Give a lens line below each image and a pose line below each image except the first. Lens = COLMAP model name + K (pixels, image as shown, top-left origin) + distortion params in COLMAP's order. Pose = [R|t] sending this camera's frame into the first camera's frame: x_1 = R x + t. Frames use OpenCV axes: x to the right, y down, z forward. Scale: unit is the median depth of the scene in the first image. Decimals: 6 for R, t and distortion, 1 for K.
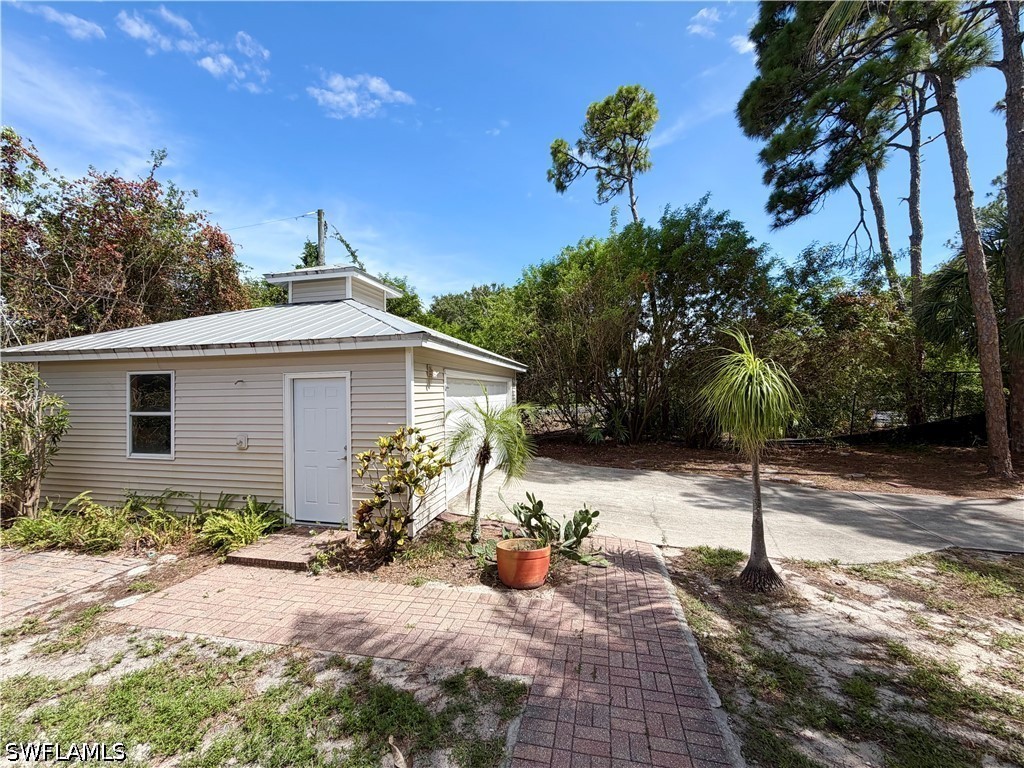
lens RADIAL K [[408.3, 0, 507.7], [0, 408.3, 385.2], [0, 0, 1]] dist [-0.001620, -0.000104]
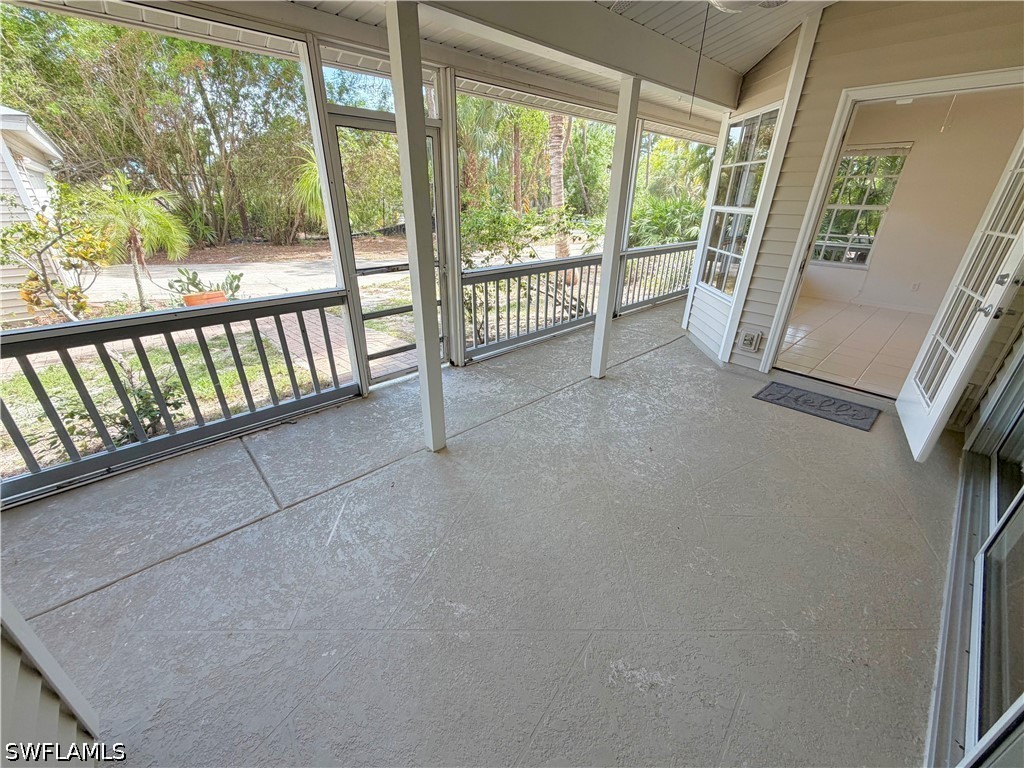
lens RADIAL K [[408.3, 0, 511.6], [0, 408.3, 387.8], [0, 0, 1]] dist [-0.001620, -0.000104]
pose [[0.573134, -0.327743, 0.751067, -0.209999], [-0.032366, 0.906768, 0.420385, 0.010040], [-0.818822, -0.265247, 0.509092, -0.308699]]
